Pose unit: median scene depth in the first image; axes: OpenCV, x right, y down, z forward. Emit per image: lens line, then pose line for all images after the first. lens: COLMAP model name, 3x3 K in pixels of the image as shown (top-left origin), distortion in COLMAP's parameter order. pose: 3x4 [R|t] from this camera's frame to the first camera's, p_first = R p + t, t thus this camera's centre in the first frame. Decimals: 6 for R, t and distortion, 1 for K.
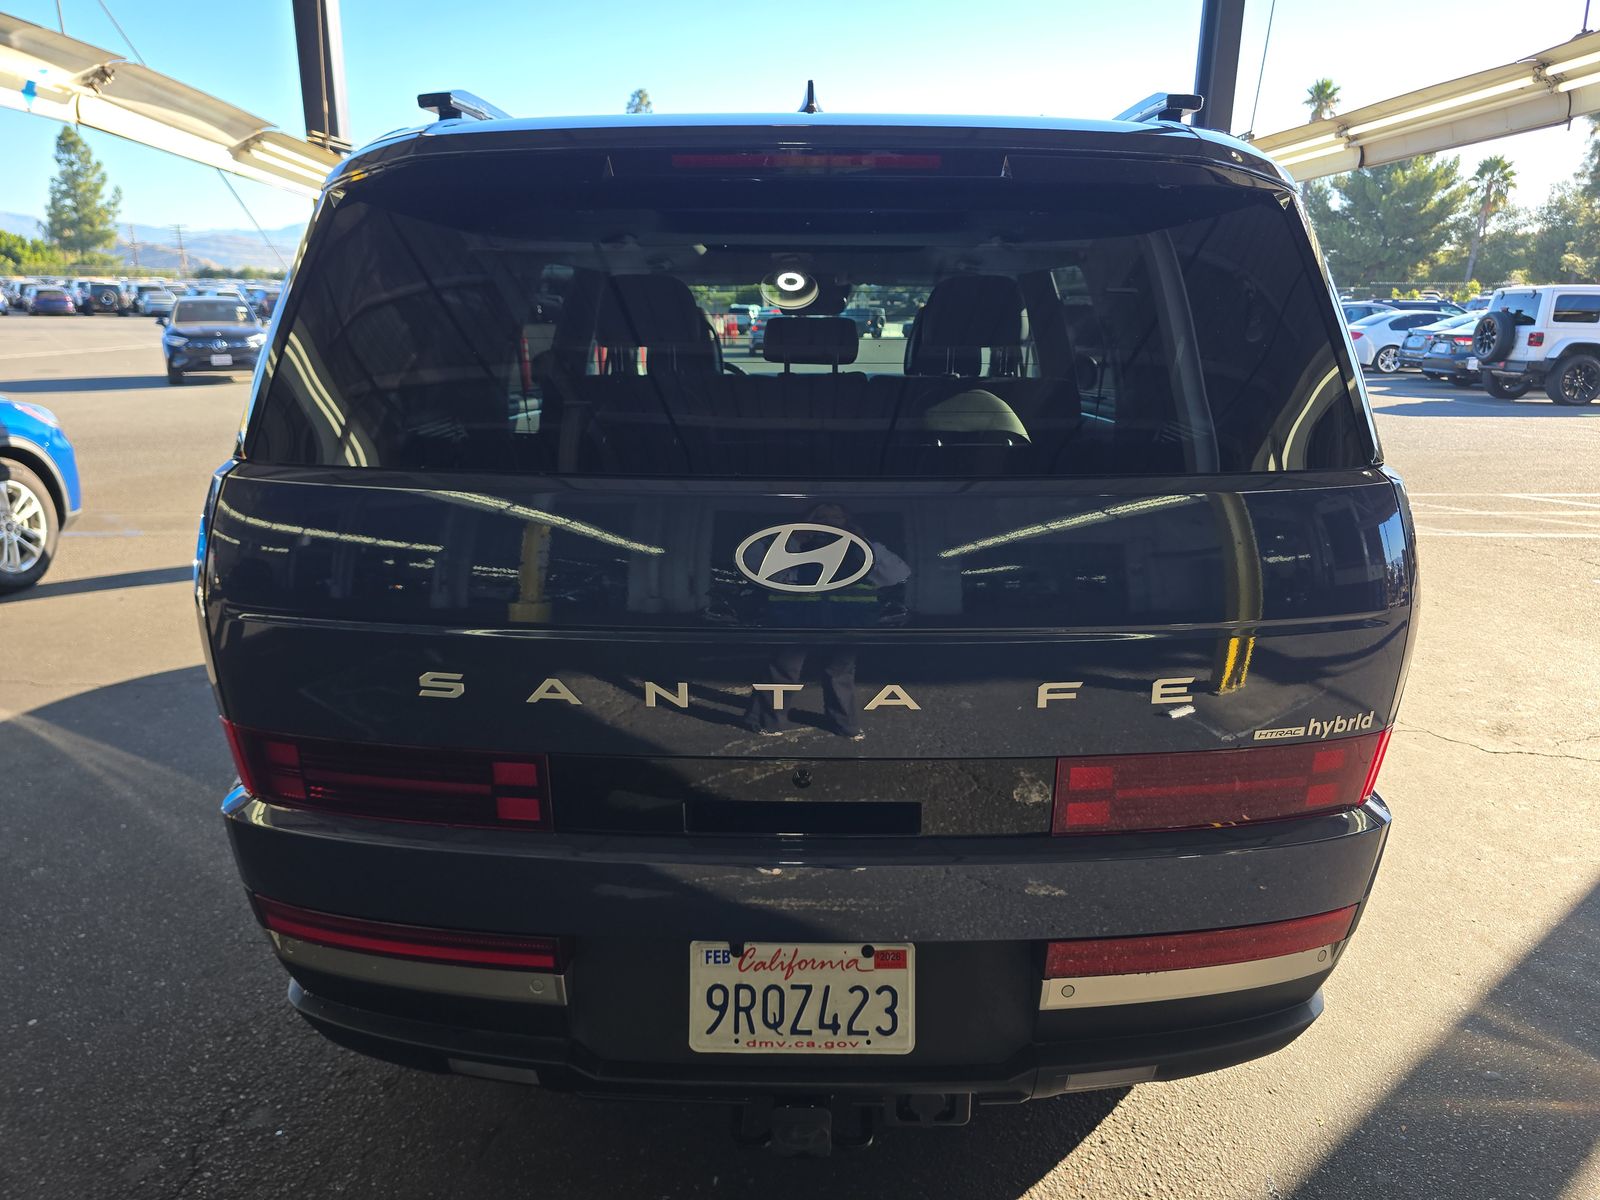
lens RADIAL K [[1067.0, 0, 797.4], [0, 1067.0, 607.9], [0, 0, 1]] dist [0.027555, -0.024882]
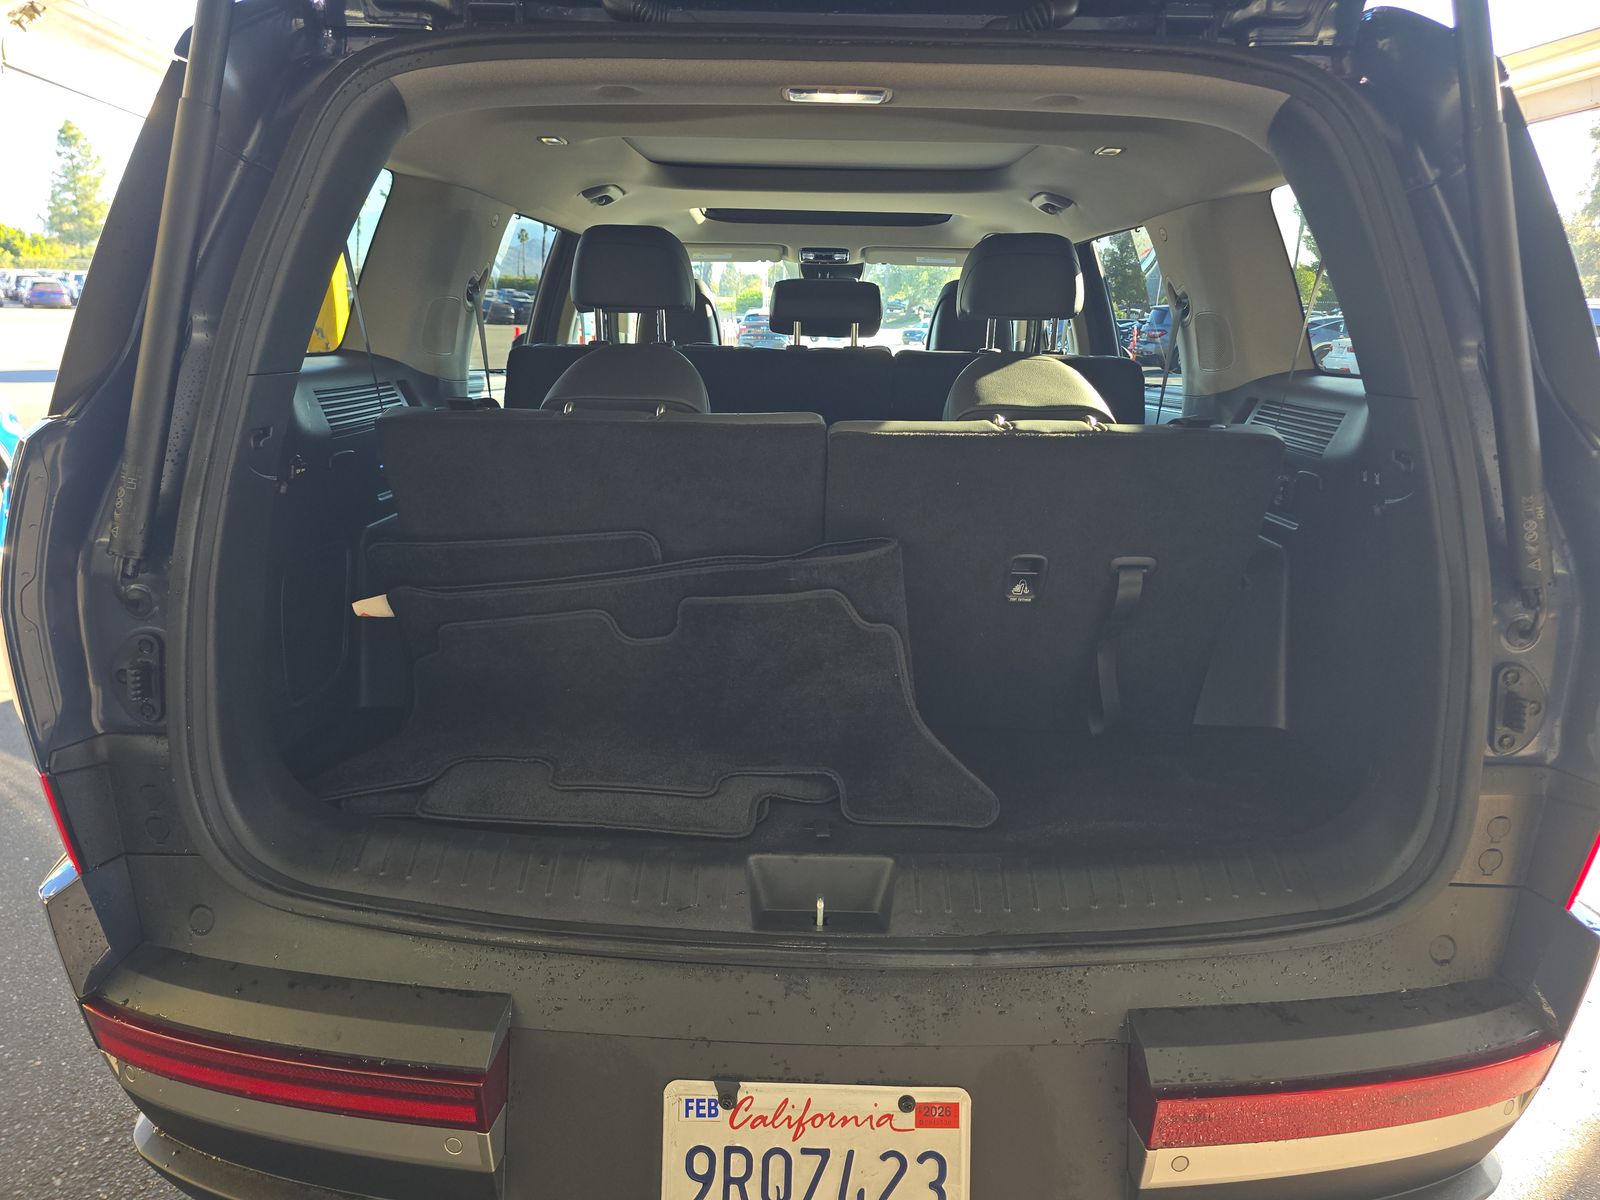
lens RADIAL K [[1067.0, 0, 803.0], [0, 1067.0, 593.9], [0, 0, 1]] dist [0.027555, -0.024882]
pose [[0.999834, 0.015247, 0.009949, -0.016715], [-0.015066, 0.999725, -0.017990, -0.013198], [-0.010221, 0.017837, 0.999789, 0.243902]]
